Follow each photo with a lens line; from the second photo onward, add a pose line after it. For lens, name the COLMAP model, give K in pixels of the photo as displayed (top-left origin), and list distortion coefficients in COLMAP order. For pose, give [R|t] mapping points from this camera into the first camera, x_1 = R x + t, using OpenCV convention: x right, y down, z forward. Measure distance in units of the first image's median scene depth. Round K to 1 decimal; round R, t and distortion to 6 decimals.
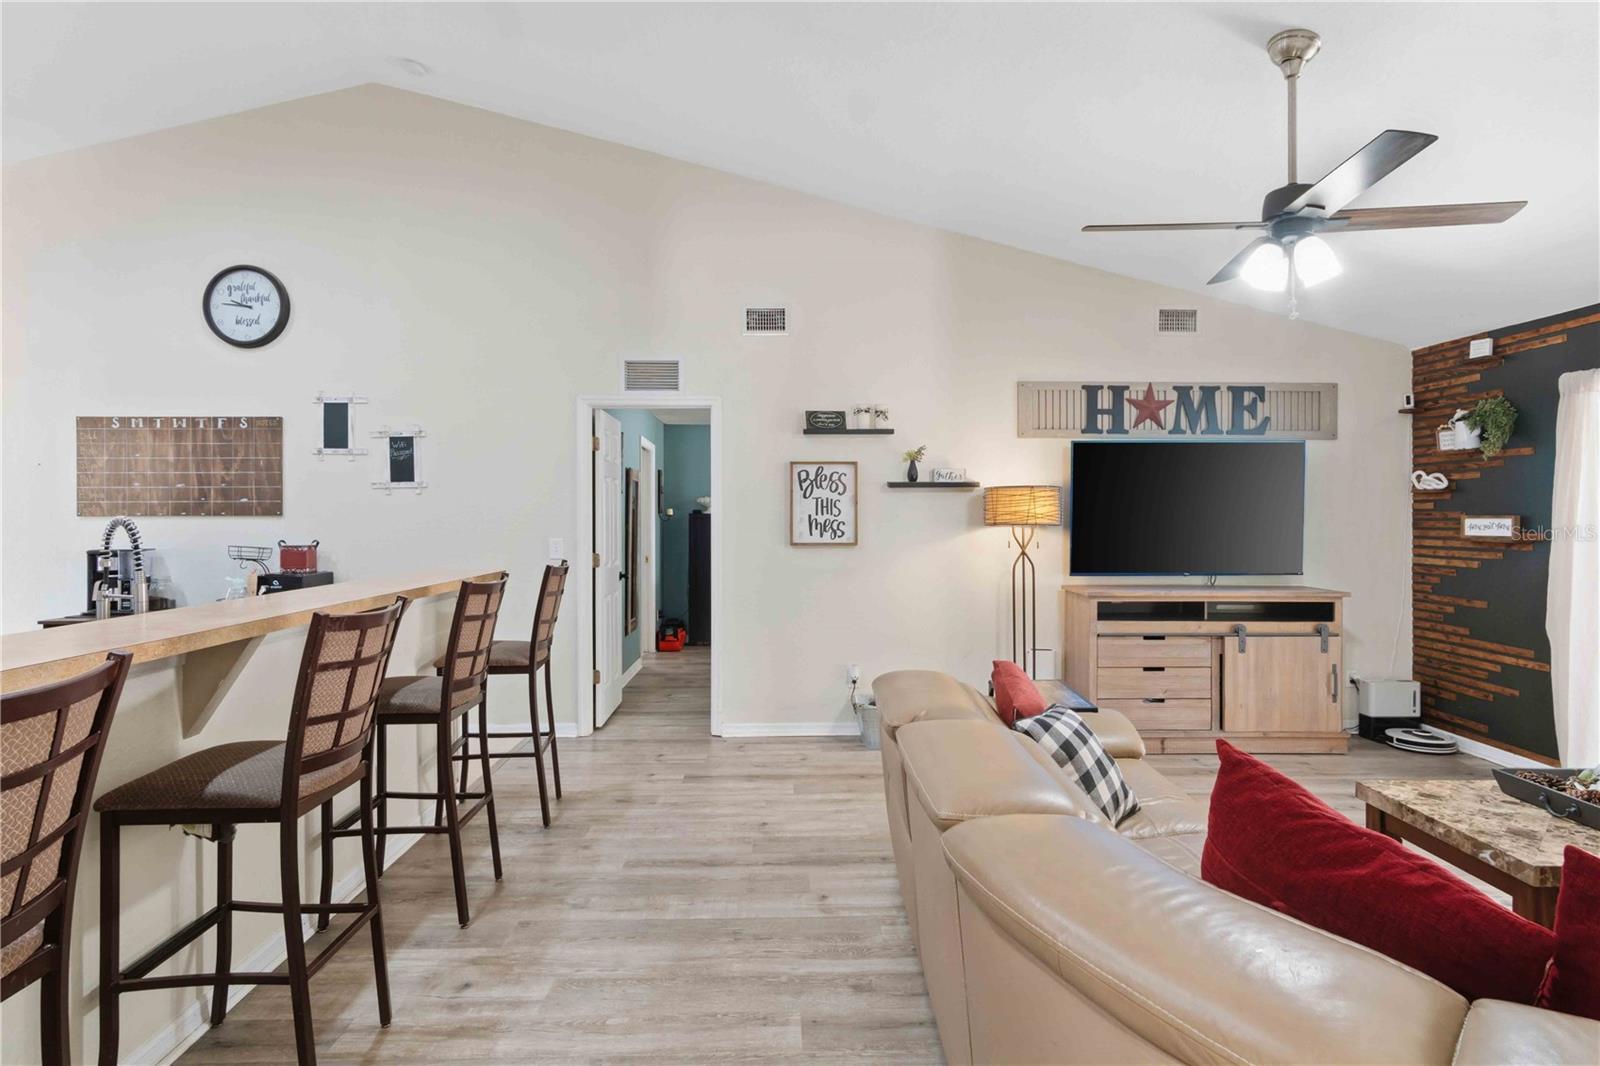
lens RADIAL K [[848.7, 0, 805.1], [0, 848.7, 516.3], [0, 0, 1]] dist [0.002795, 0.003717]
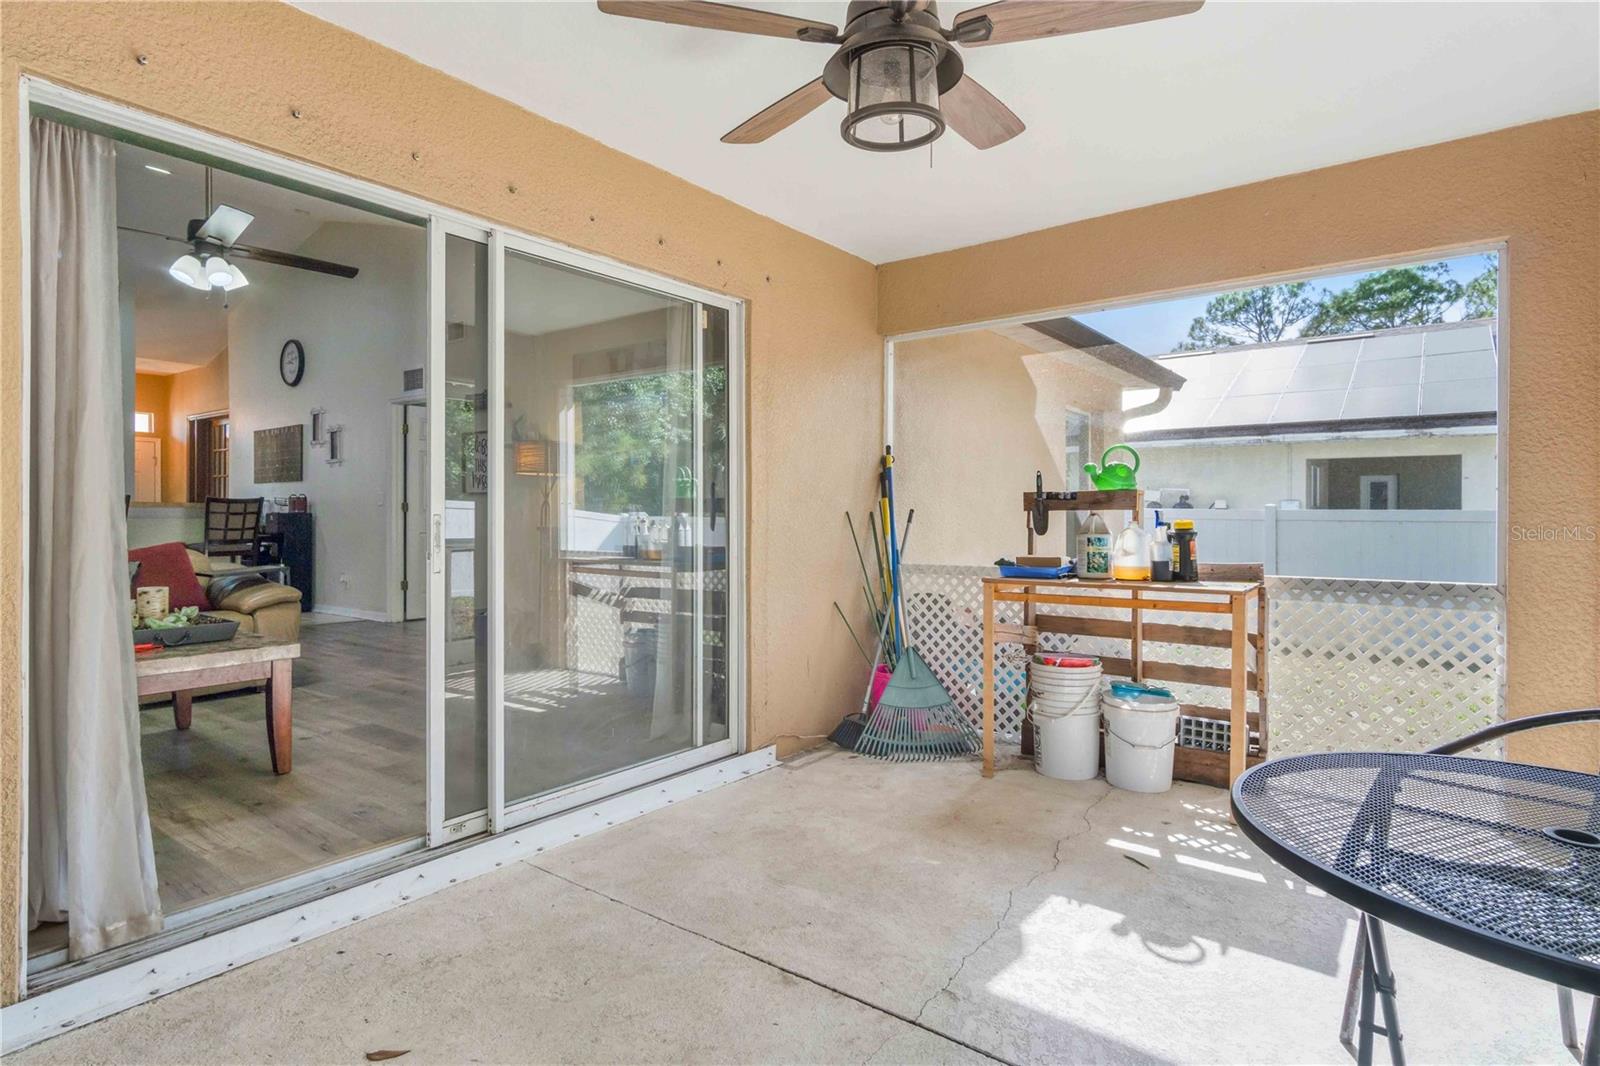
lens RADIAL K [[848.7, 0, 795.6], [0, 848.7, 524.7], [0, 0, 1]] dist [0.002795, 0.003717]
pose [[0.778945, 0.009373, -0.627022, 1.289033], [-0.005429, 0.999952, 0.008204, 0.069697], [0.627069, -0.002986, 0.778958, 0.276469]]
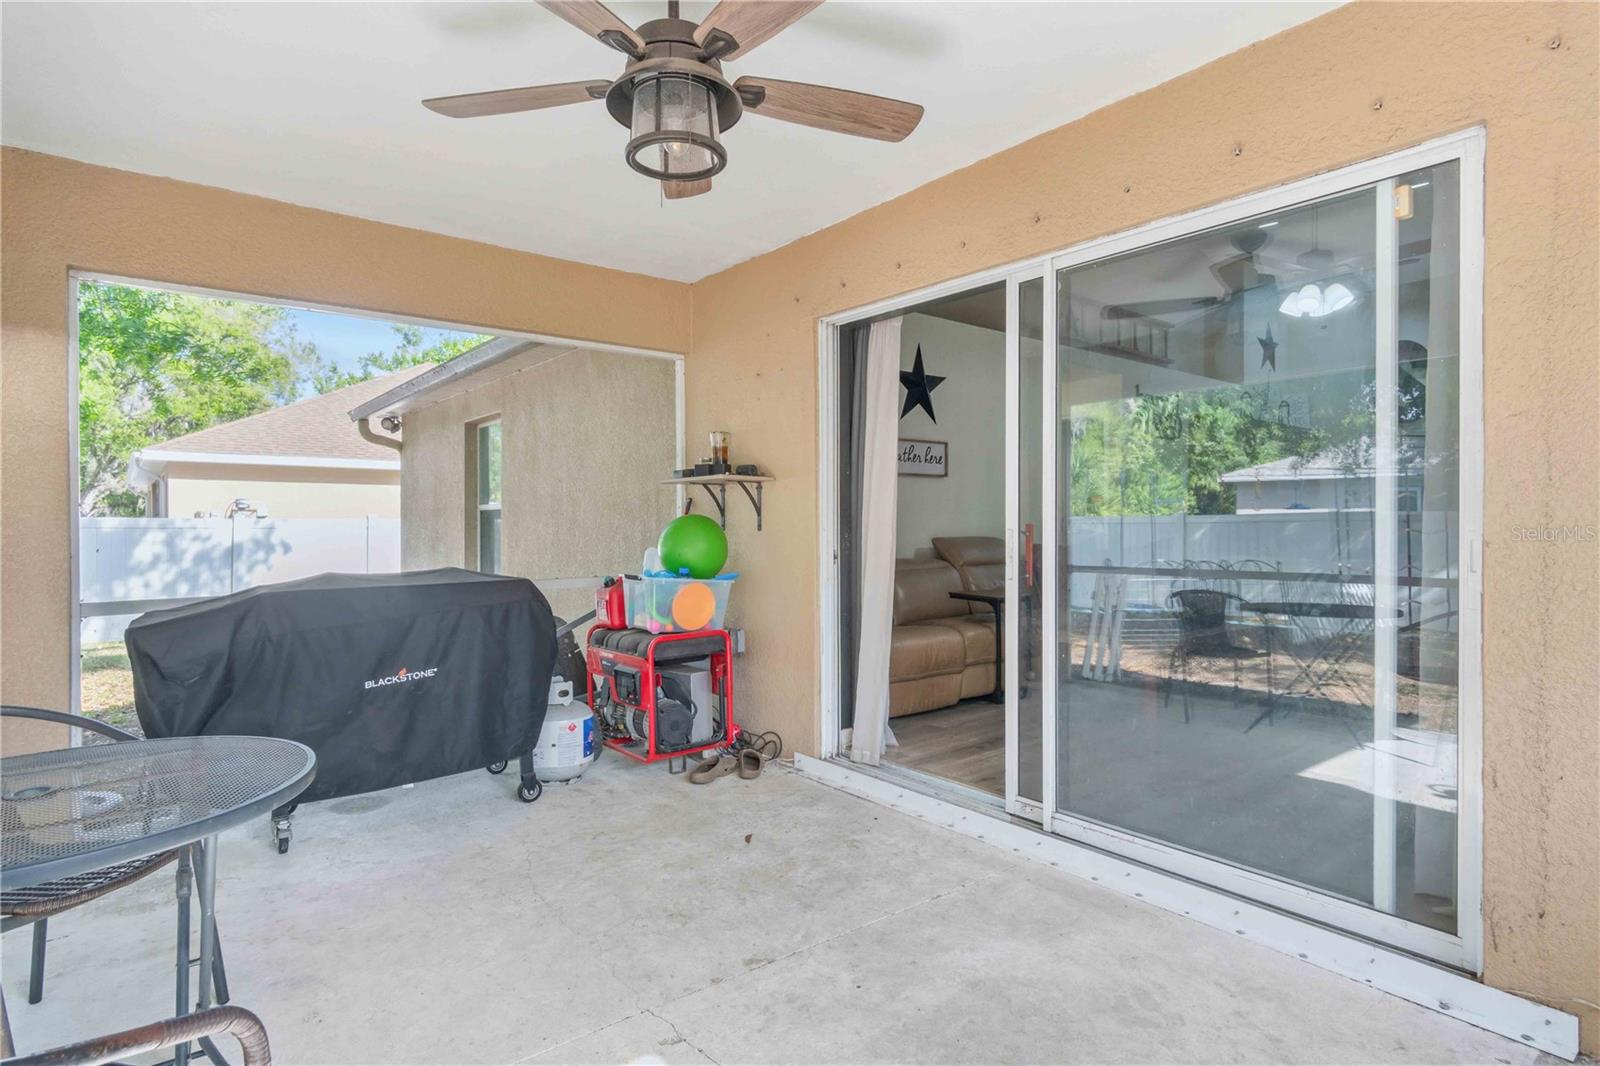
lens RADIAL K [[848.7, 0, 798.2], [0, 848.7, 531.6], [0, 0, 1]] dist [0.002795, 0.003717]
pose [[-0.795899, 0.007137, -0.605388, 1.279548], [-0.000651, 0.999920, 0.012643, 0.063272], [0.605429, 0.010457, -0.795830, 0.947858]]
